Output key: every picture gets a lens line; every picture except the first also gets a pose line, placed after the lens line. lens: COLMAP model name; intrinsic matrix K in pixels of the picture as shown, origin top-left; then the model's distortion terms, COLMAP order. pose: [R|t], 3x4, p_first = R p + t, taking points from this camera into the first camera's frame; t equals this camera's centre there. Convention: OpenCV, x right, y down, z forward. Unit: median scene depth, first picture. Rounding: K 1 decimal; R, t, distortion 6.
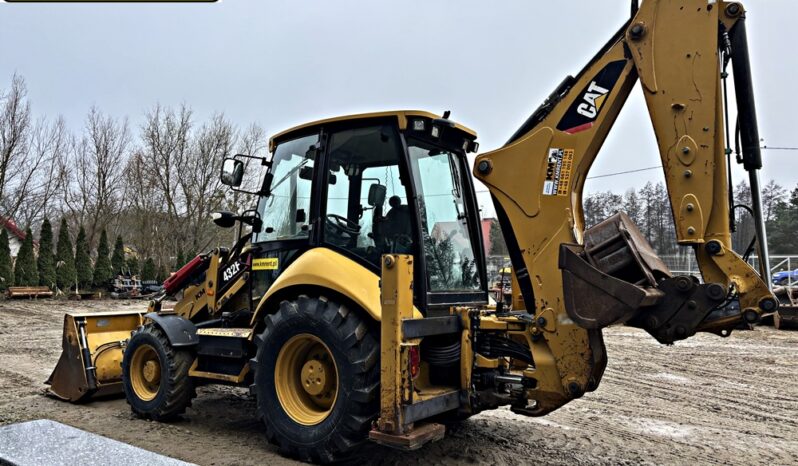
lens RADIAL K [[601.9, 0, 394.3], [0, 601.9, 232.0], [0, 0, 1]] dist [0.054304, -0.068999]
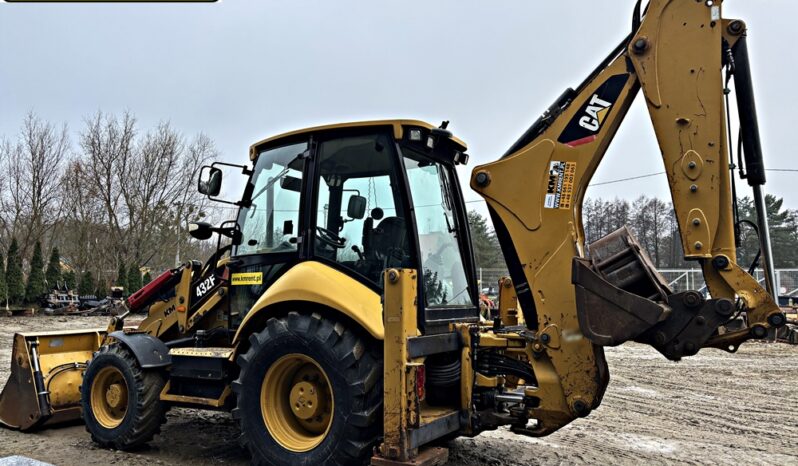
lens RADIAL K [[601.7, 0, 396.1], [0, 601.7, 228.6], [0, 0, 1]] dist [0.053585, -0.065187]
pose [[0.995636, 0.007281, 0.093043, -0.074135], [-0.004684, 0.999594, -0.028093, 0.000406], [-0.093209, 0.027535, 0.995266, 0.042293]]
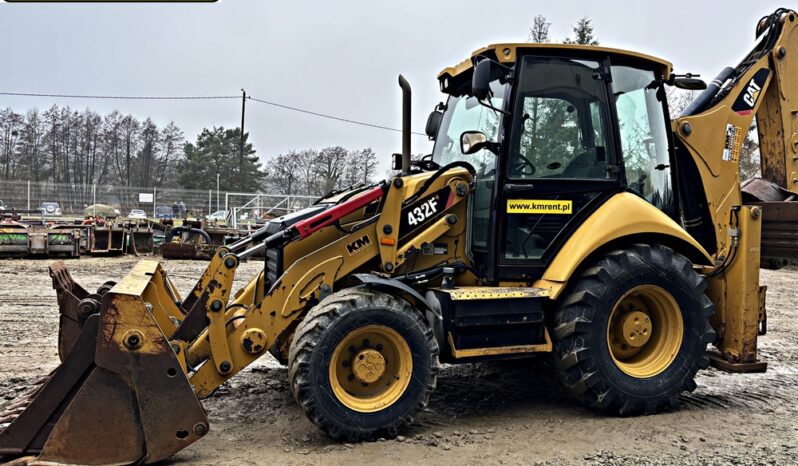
lens RADIAL K [[599.4, 0, 397.6], [0, 599.4, 237.5], [0, 0, 1]] dist [0.056826, -0.065045]
pose [[0.568076, -0.019568, 0.822743, -1.041525], [-0.081150, 0.993513, 0.079660, 0.047149], [-0.818965, -0.112019, 0.562803, 0.724474]]
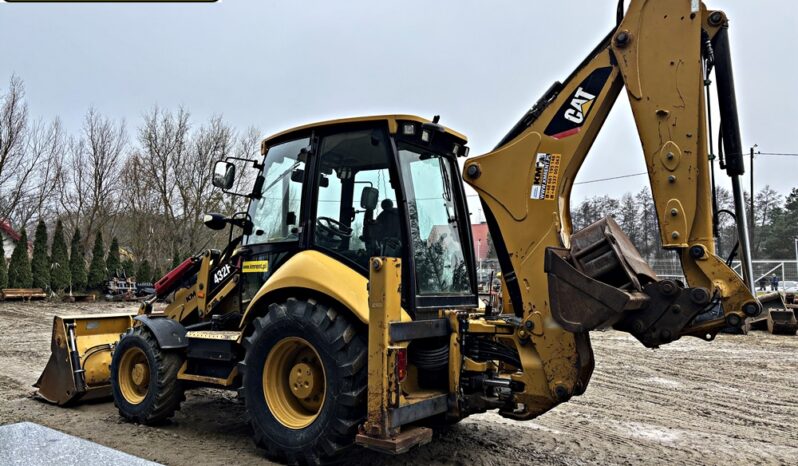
lens RADIAL K [[601.9, 0, 399.7], [0, 601.9, 222.8], [0, 0, 1]] dist [0.054085, -0.068524]
pose [[0.999923, 0.005026, 0.011325, 0.014089], [-0.004794, 0.999780, -0.020416, -0.000090], [-0.011425, 0.020360, 0.999727, -0.003805]]
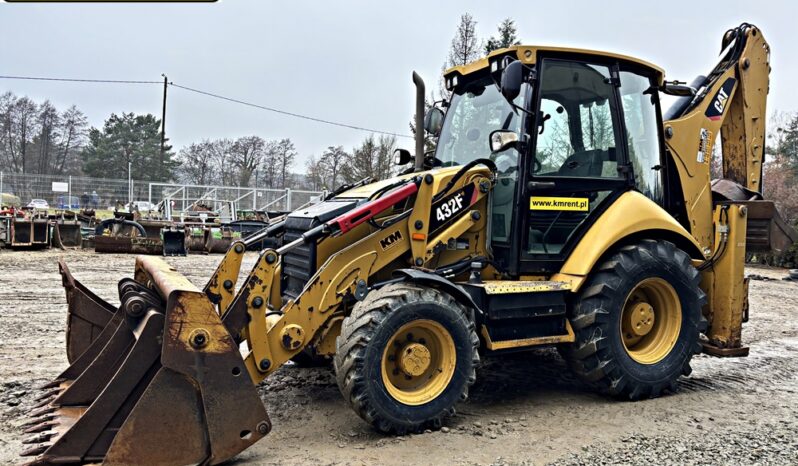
lens RADIAL K [[599.4, 0, 397.6], [0, 599.4, 237.5], [0, 0, 1]] dist [0.056826, -0.065045]
pose [[0.448699, -0.028507, 0.893228, -1.131594], [-0.094986, 0.992308, 0.079384, 0.056871], [-0.888621, -0.120464, 0.442540, 0.856406]]
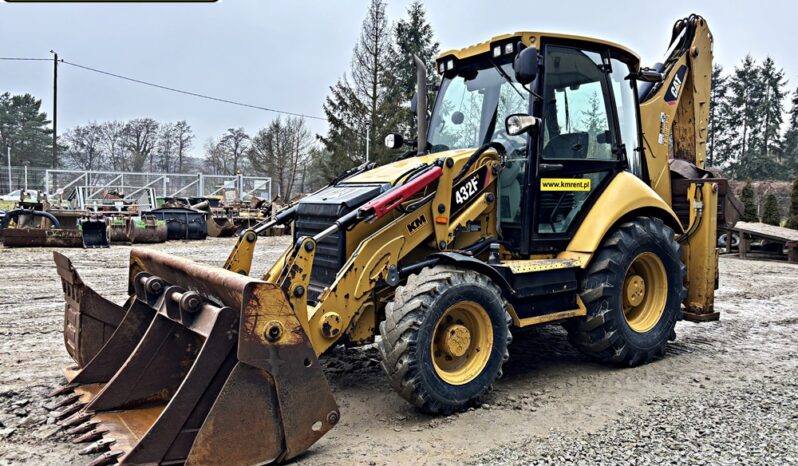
lens RADIAL K [[599.6, 0, 396.3], [0, 599.6, 233.0], [0, 0, 1]] dist [0.055661, -0.063489]
pose [[0.301731, -0.059539, 0.951532, -1.198963], [-0.078798, 0.993076, 0.087125, 0.068891], [-0.950131, -0.101267, 0.294950, 1.010883]]
